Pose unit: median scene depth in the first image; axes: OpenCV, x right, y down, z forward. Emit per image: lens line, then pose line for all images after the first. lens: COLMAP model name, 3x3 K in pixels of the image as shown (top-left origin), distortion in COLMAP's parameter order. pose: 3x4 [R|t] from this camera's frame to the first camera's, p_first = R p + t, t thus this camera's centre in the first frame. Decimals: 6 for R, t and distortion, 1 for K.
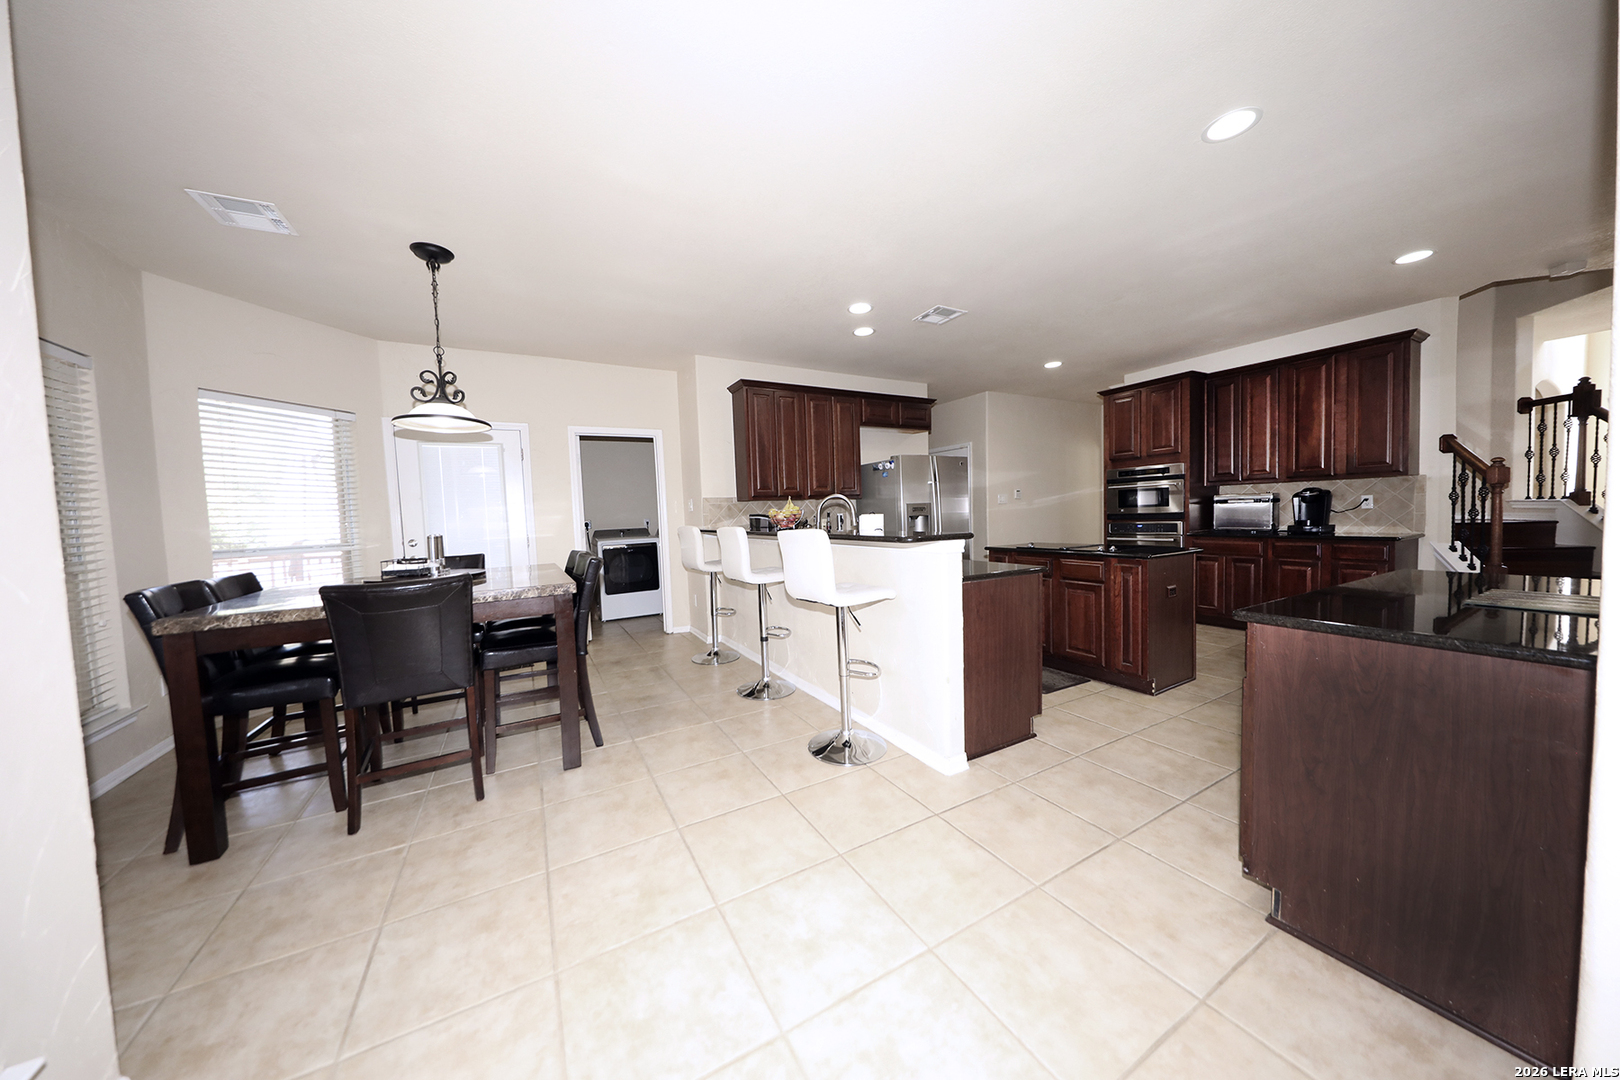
lens RADIAL K [[515.0, 0, 804.4], [0, 515.0, 538.5], [0, 0, 1]] dist [-0.003707, -0.001053]
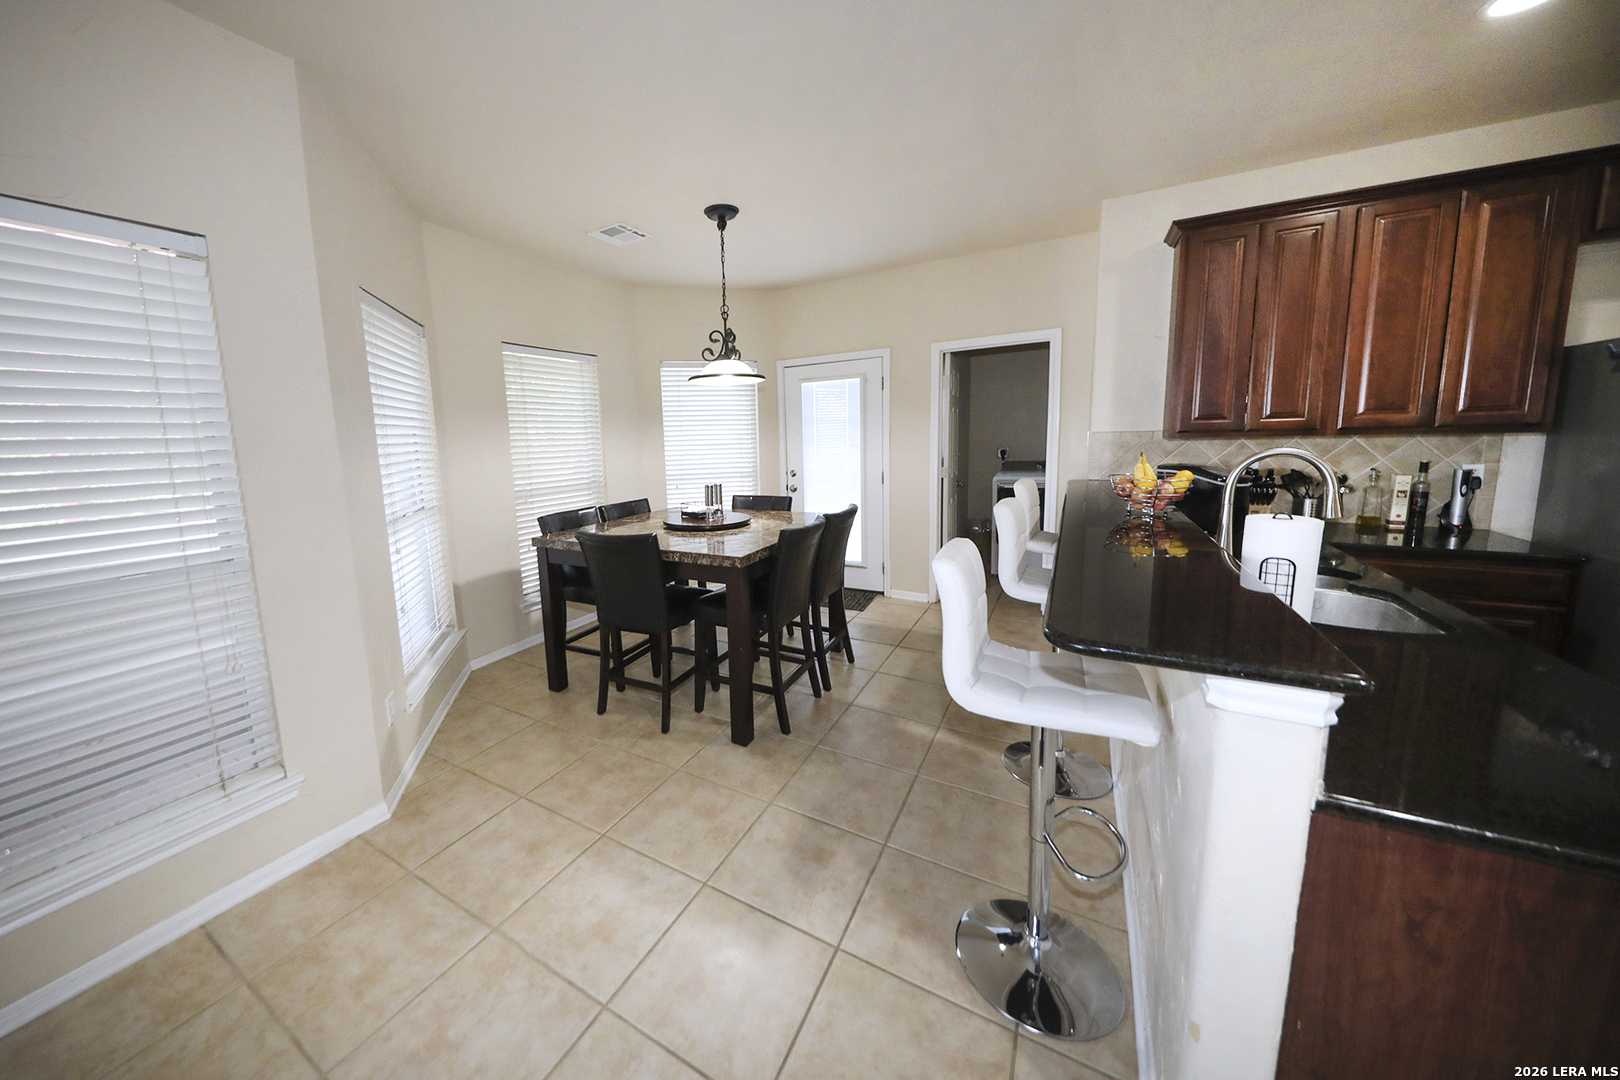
lens RADIAL K [[551.6, 0, 745.3], [0, 551.6, 508.8], [0, 0, 1]] dist [-0.001265, 0.000089]
pose [[0.489269, 0.132147, -0.862063, 0.342379], [-0.026469, 0.990249, 0.136774, -0.115633], [0.871731, -0.044101, 0.487996, 0.469051]]
